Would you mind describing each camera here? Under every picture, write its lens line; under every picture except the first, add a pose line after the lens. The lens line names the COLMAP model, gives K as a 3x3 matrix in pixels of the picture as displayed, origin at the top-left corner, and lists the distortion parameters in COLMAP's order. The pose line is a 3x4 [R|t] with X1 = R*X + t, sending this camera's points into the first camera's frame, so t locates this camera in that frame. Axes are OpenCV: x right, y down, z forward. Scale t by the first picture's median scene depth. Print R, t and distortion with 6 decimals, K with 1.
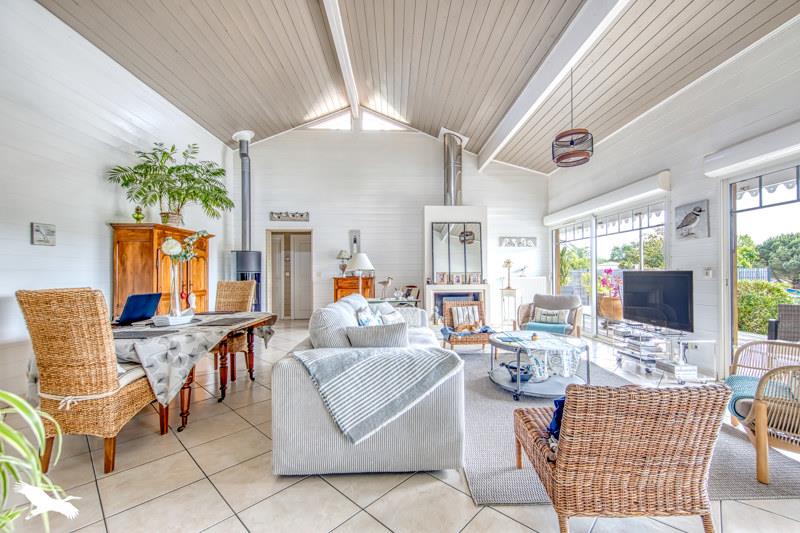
lens RADIAL K [[344.1, 0, 403.6], [0, 344.1, 270.5], [0, 0, 1]] dist [0.002218, -0.000440]
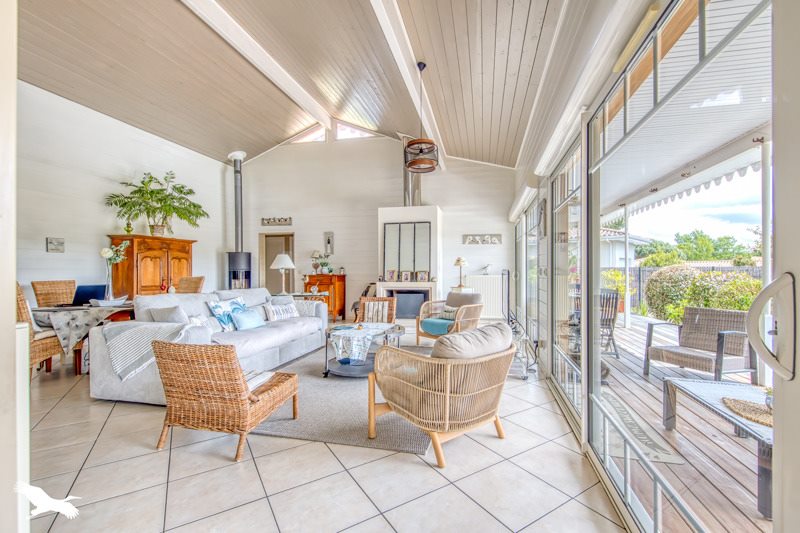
lens RADIAL K [[364.0, 0, 399.2], [0, 364.0, 268.0], [0, 0, 1]] dist [-0.003193, -0.000162]
pose [[0.965115, -0.001033, -0.261823, 0.419283], [0.000970, 0.999999, -0.000372, -0.001265], [0.261823, 0.000105, 0.965116, -0.071478]]
